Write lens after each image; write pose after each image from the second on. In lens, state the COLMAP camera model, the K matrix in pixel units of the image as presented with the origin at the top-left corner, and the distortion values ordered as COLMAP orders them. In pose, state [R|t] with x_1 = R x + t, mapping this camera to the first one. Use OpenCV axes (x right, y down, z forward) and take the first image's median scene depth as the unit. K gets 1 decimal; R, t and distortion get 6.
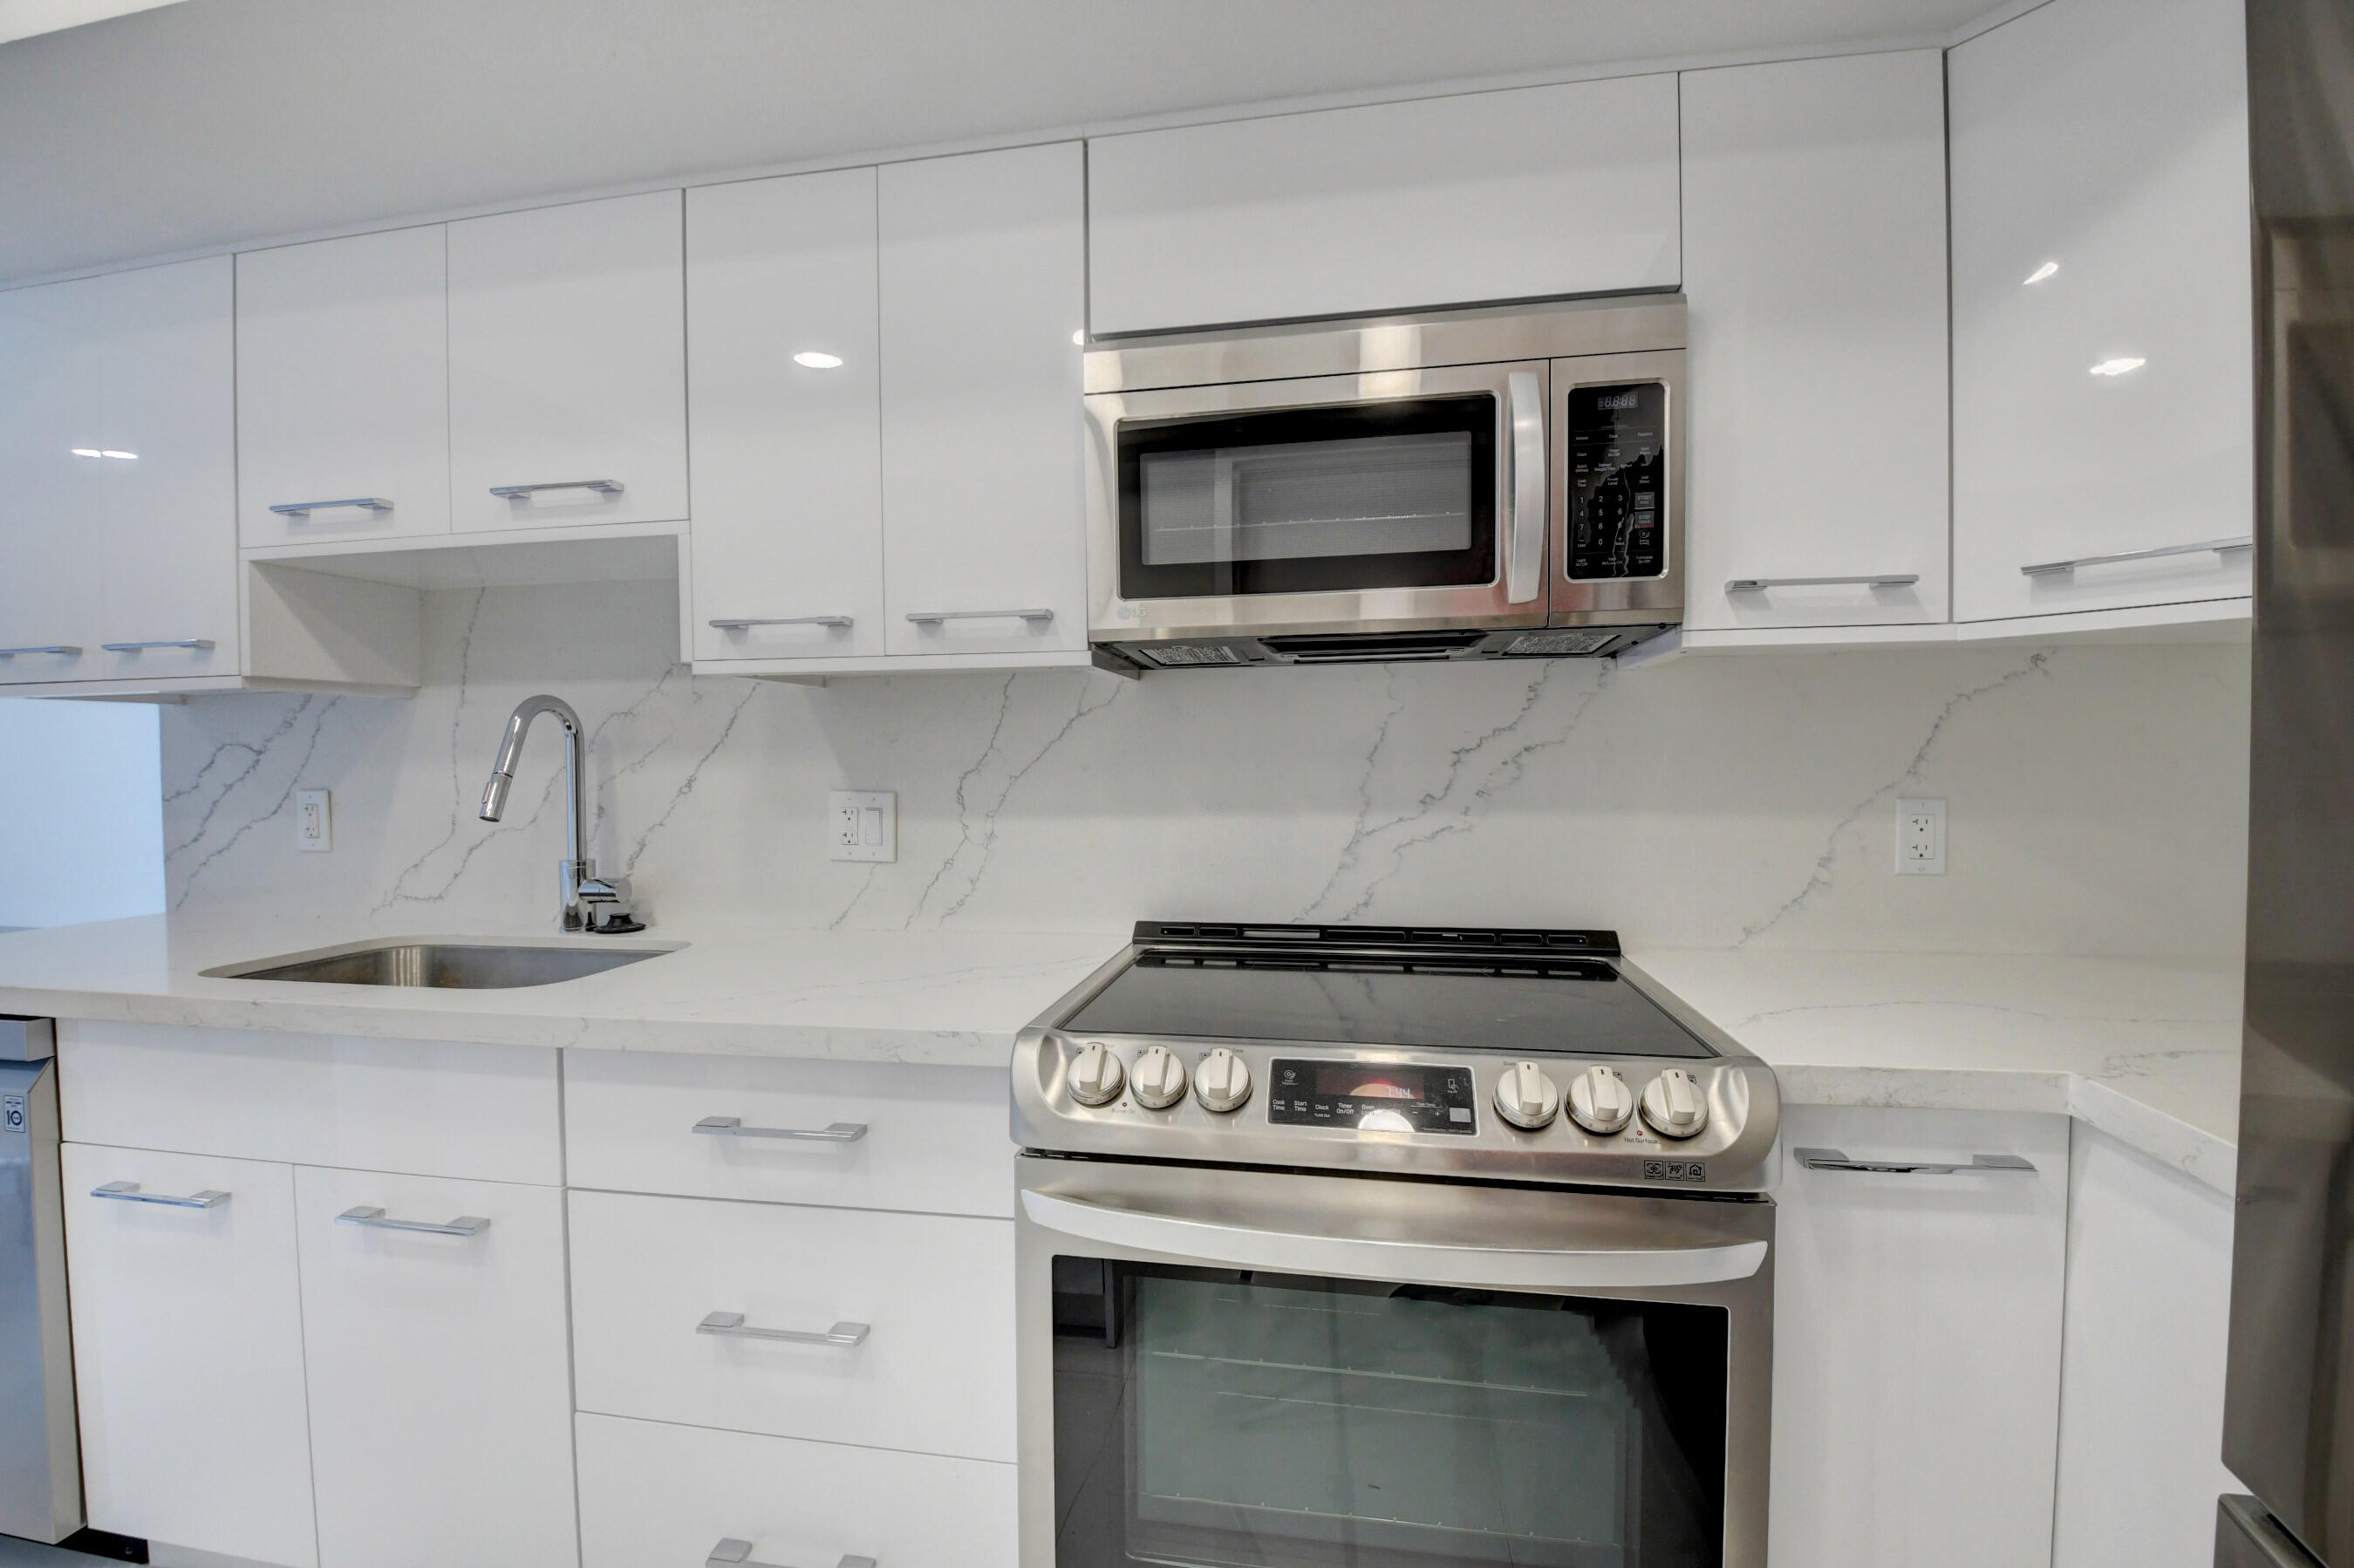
lens RADIAL K [[1038.5, 0, 1163.1], [0, 1038.5, 775.8], [0, 0, 1]] dist [0.003073, -0.017392]
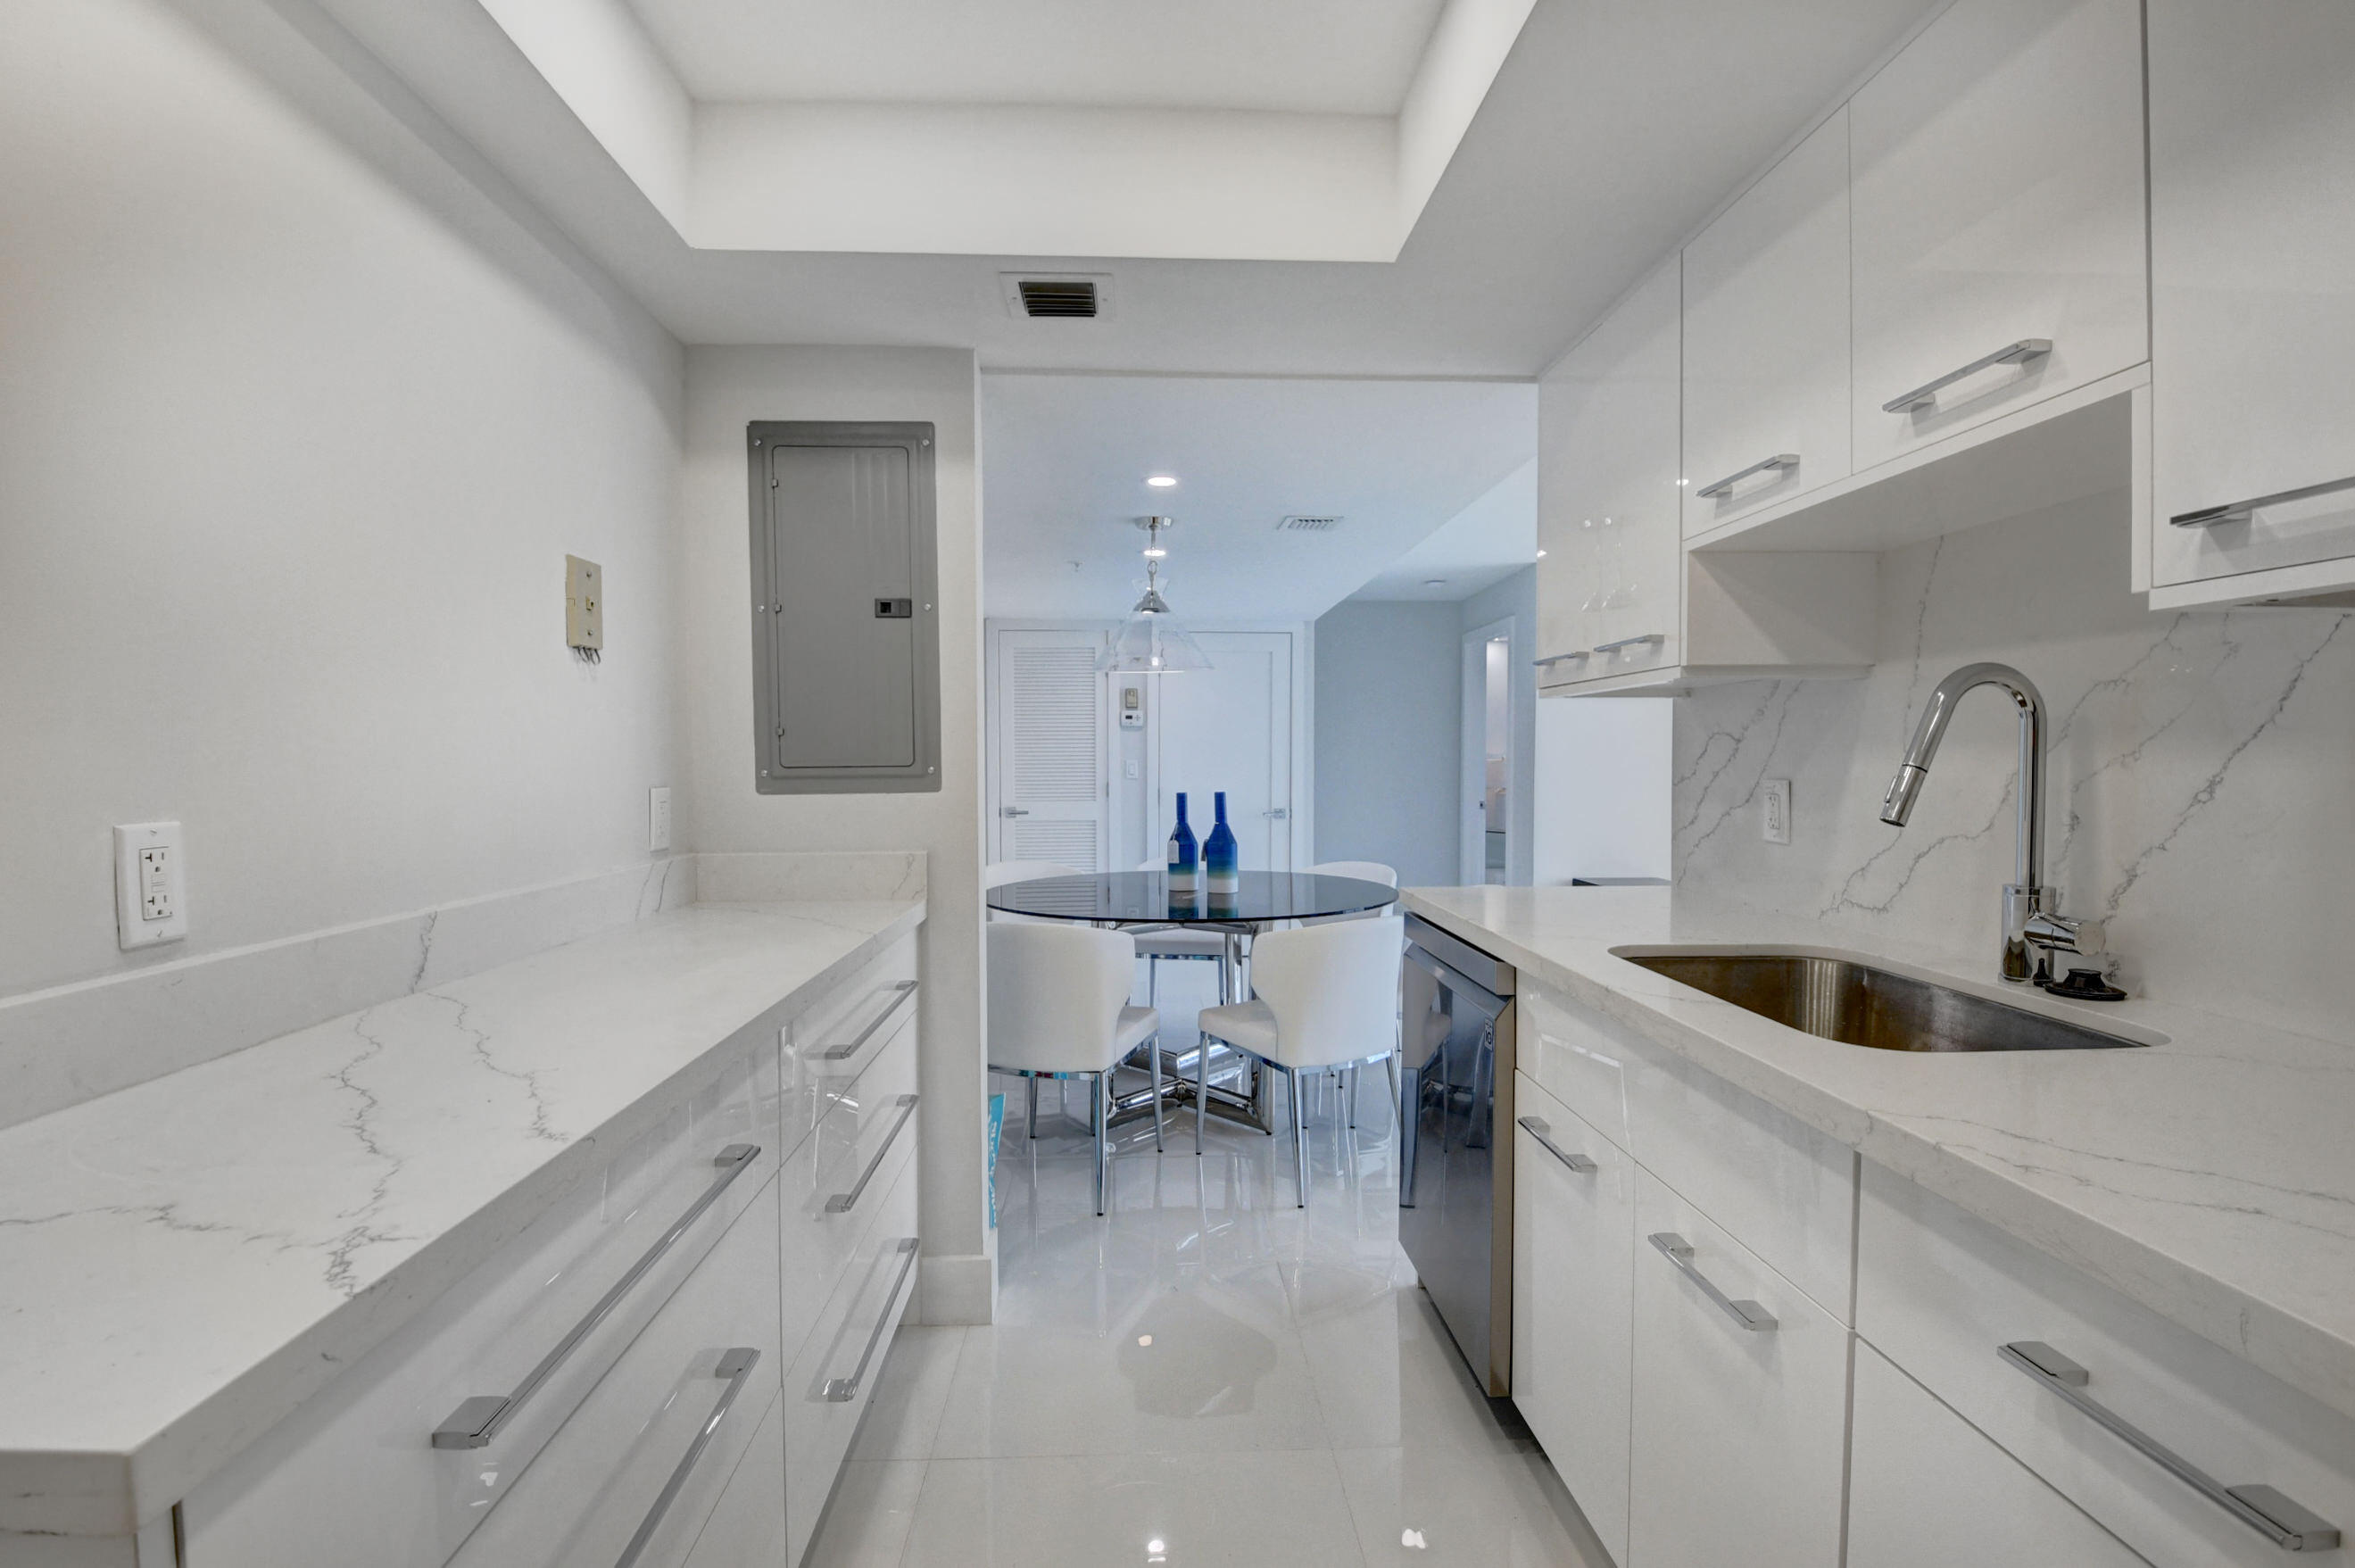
lens RADIAL K [[1063.1, 0, 1186.7], [0, 1063.1, 785.3], [0, 0, 1]] dist [0.001680, -0.018727]
pose [[0.233322, 0.034953, -0.971771, 0.020209], [-0.015347, 0.999362, 0.032261, -0.005240], [0.972278, 0.007386, 0.233710, 0.276581]]
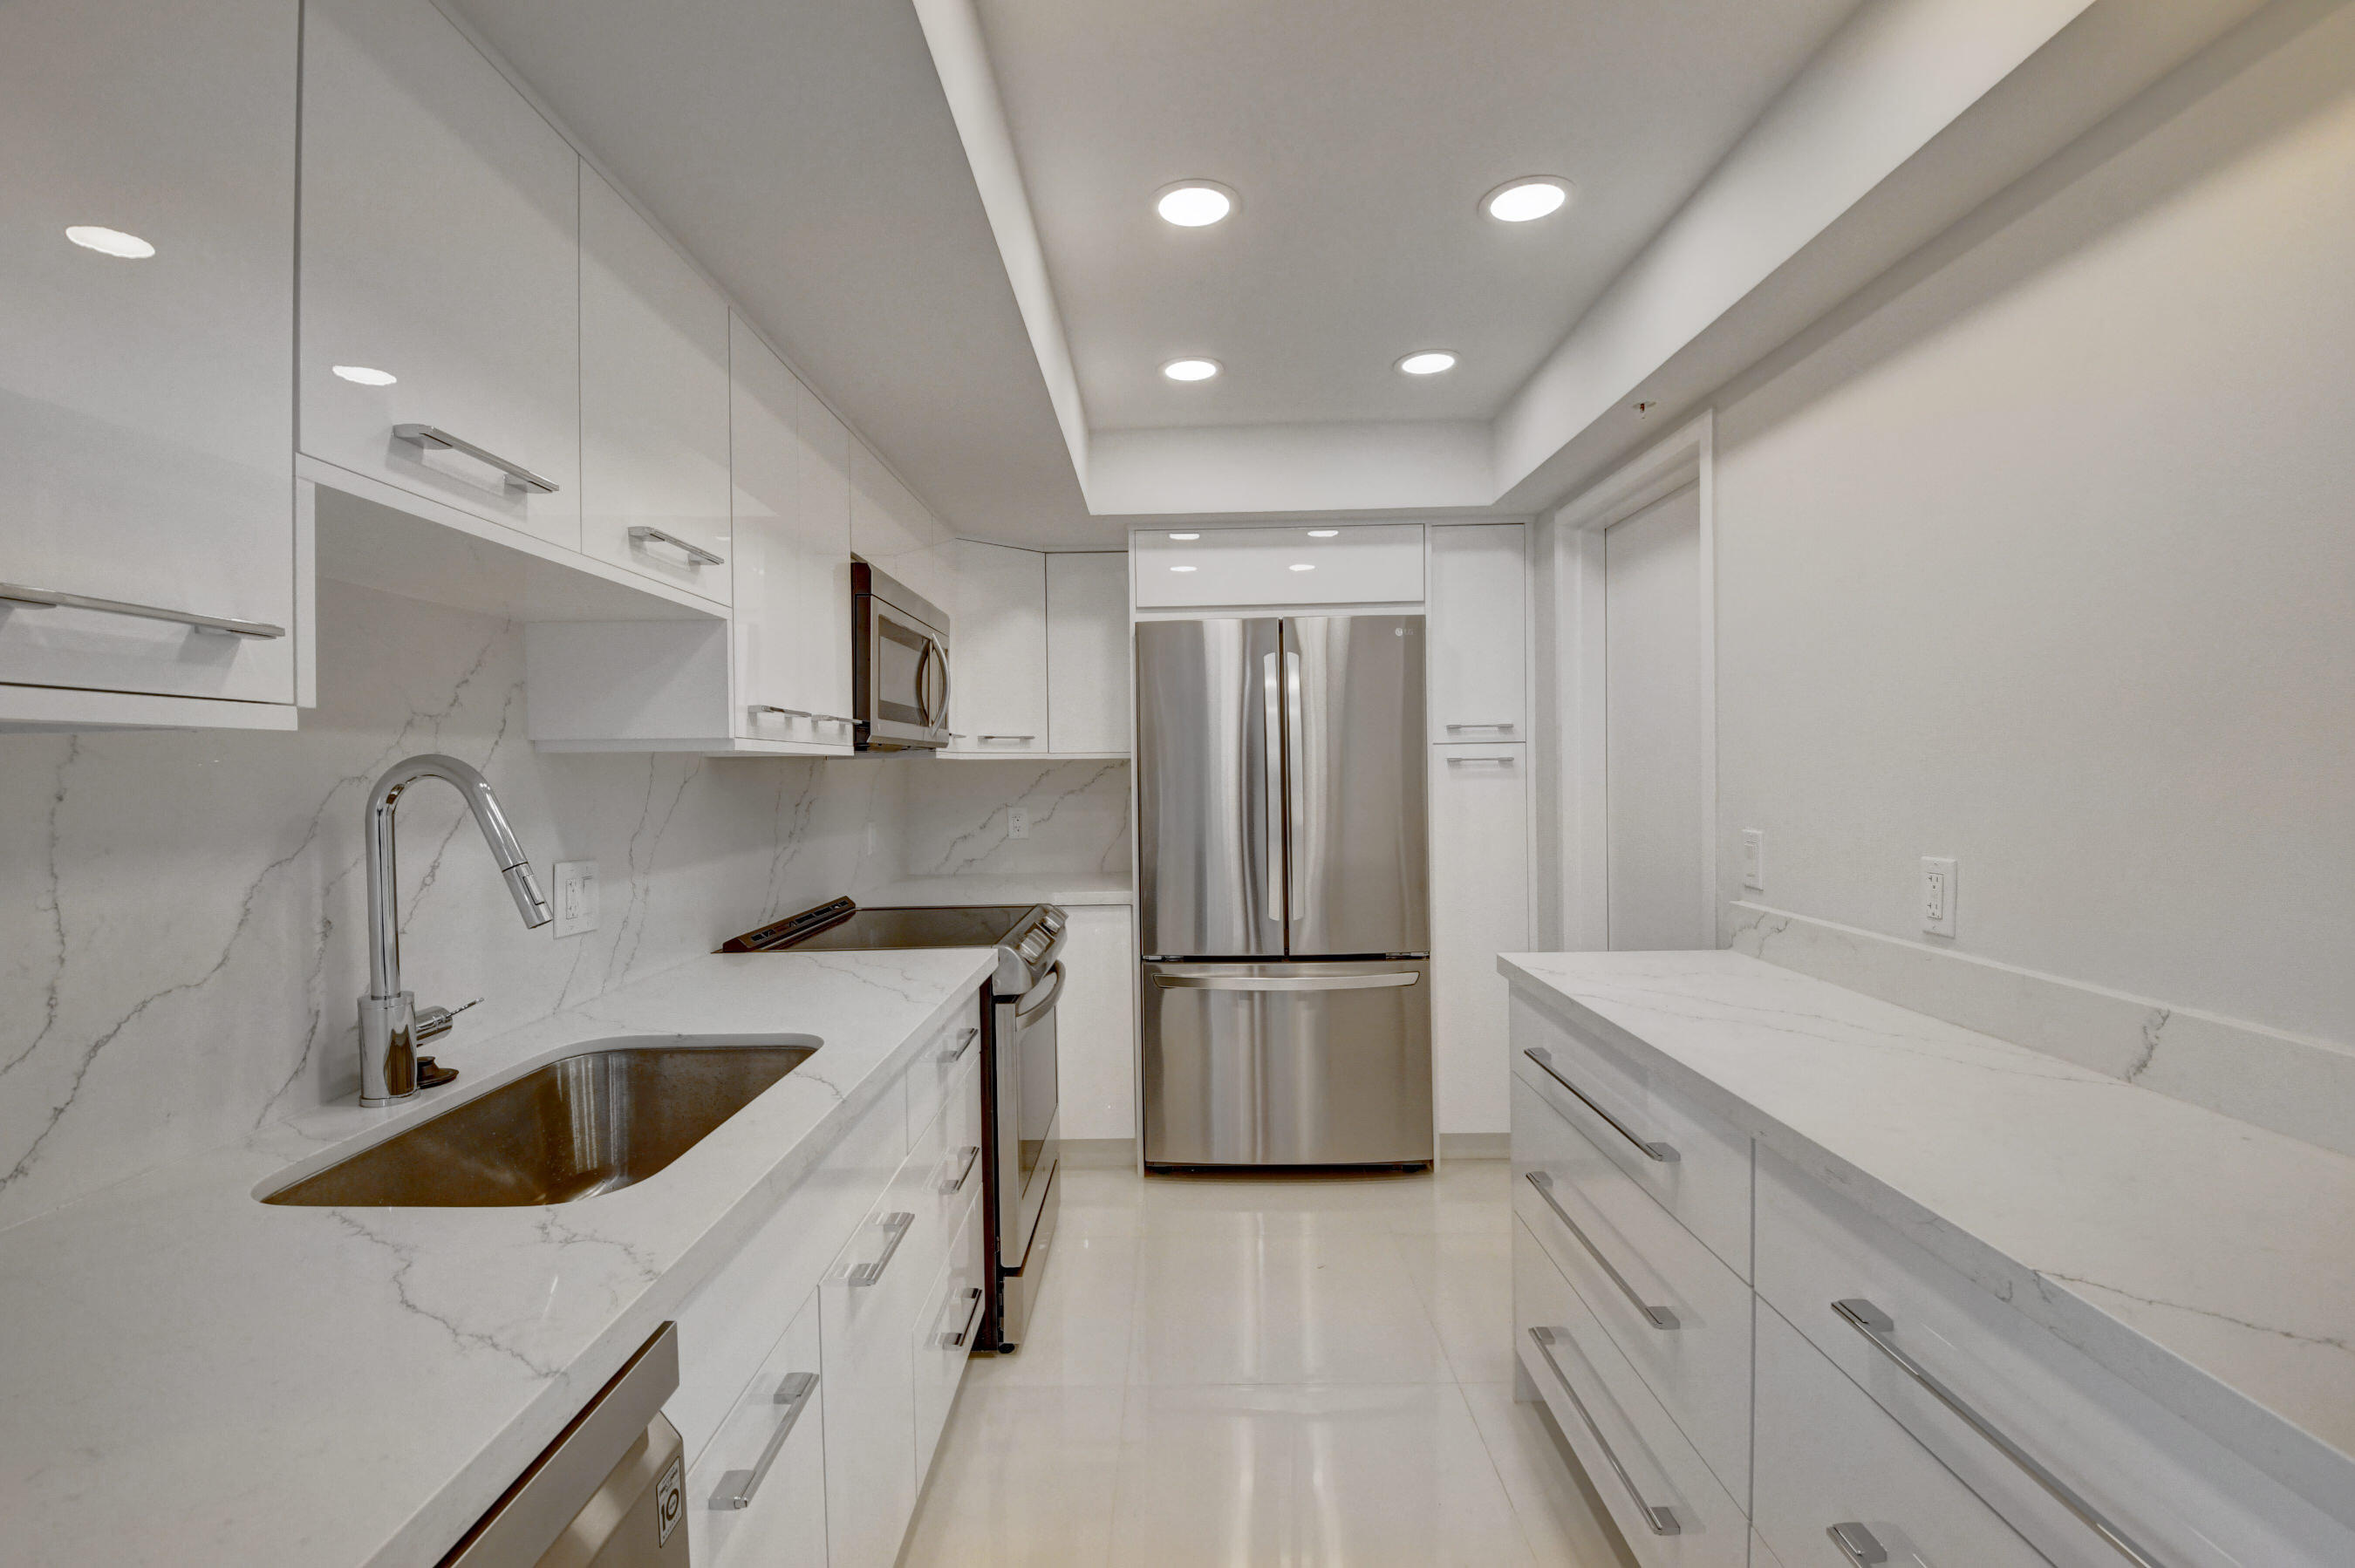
lens RADIAL K [[1063.0, 0, 1186.7], [0, 1063.0, 785.3], [0, 0, 1]] dist [0.001680, -0.018727]
pose [[-0.189273, -0.003811, 0.981917, -1.496327], [0.031876, 0.999442, 0.010024, -0.051668], [-0.981407, 0.033197, -0.189046, 0.683344]]
